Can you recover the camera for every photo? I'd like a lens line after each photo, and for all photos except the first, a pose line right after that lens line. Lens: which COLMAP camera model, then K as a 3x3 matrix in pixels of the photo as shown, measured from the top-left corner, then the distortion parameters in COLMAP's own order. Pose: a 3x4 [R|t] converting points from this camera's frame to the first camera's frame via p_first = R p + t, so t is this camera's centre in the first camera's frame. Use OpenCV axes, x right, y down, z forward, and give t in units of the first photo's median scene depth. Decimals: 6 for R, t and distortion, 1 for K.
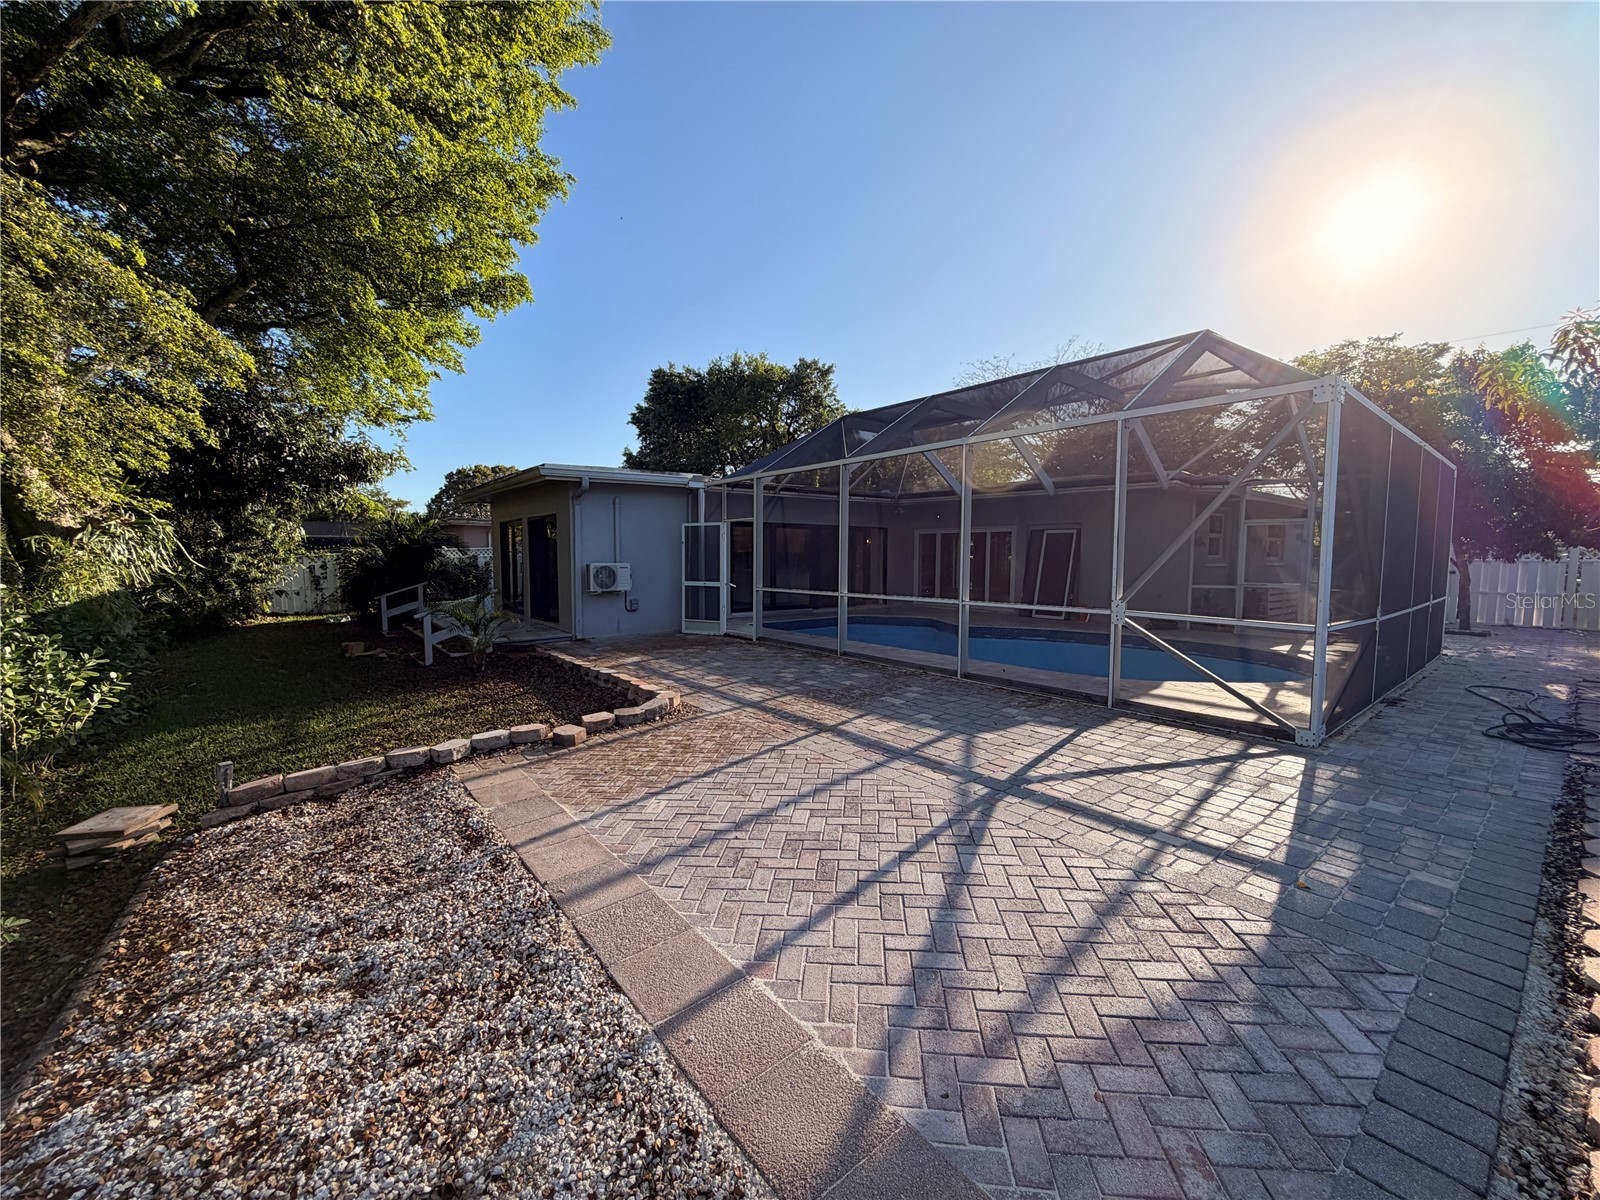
lens RADIAL K [[634.9, 0, 794.1], [0, 634.9, 603.2], [0, 0, 1]] dist [-0.006634, 0.000056]
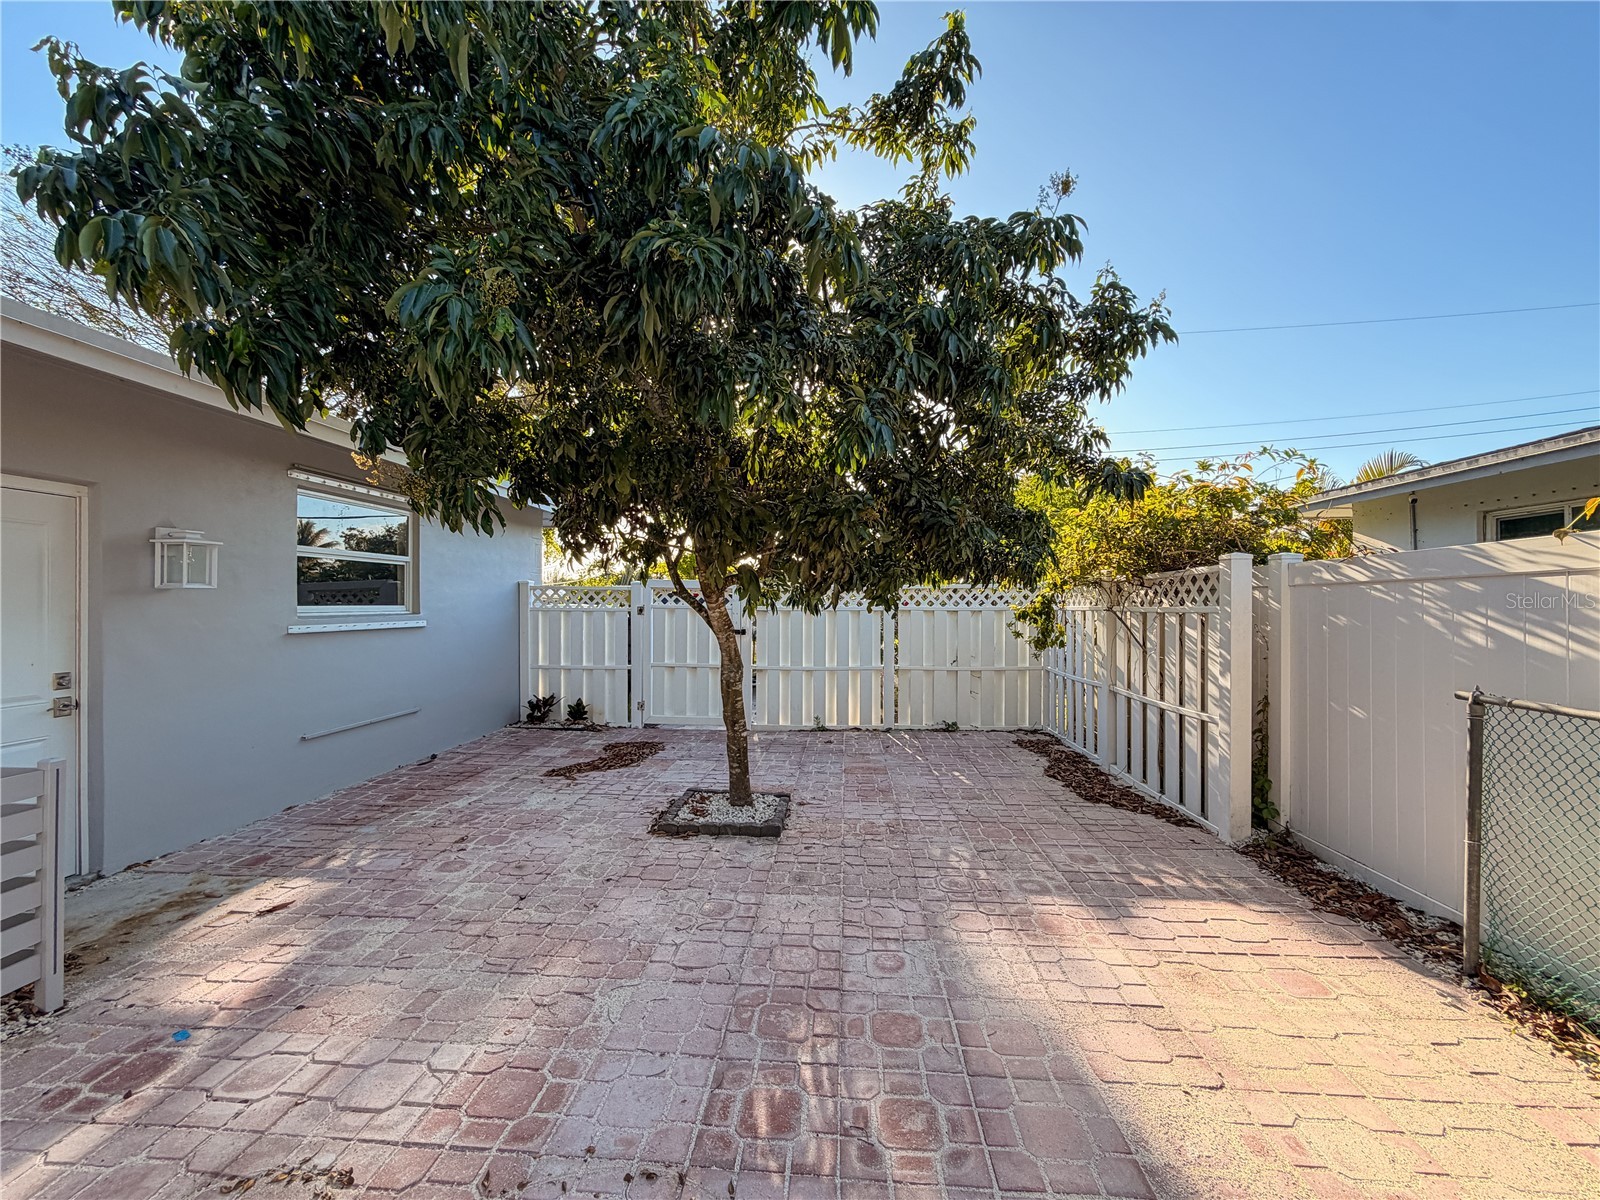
lens RADIAL K [[634.9, 0, 800.4], [0, 634.9, 603.3], [0, 0, 1]] dist [-0.006634, 0.000056]
pose [[0.681975, 0.004231, 0.731363, 0.769187], [0.045725, 0.997780, -0.048410, -0.048230], [-0.729944, 0.066456, 0.680268, 0.672499]]
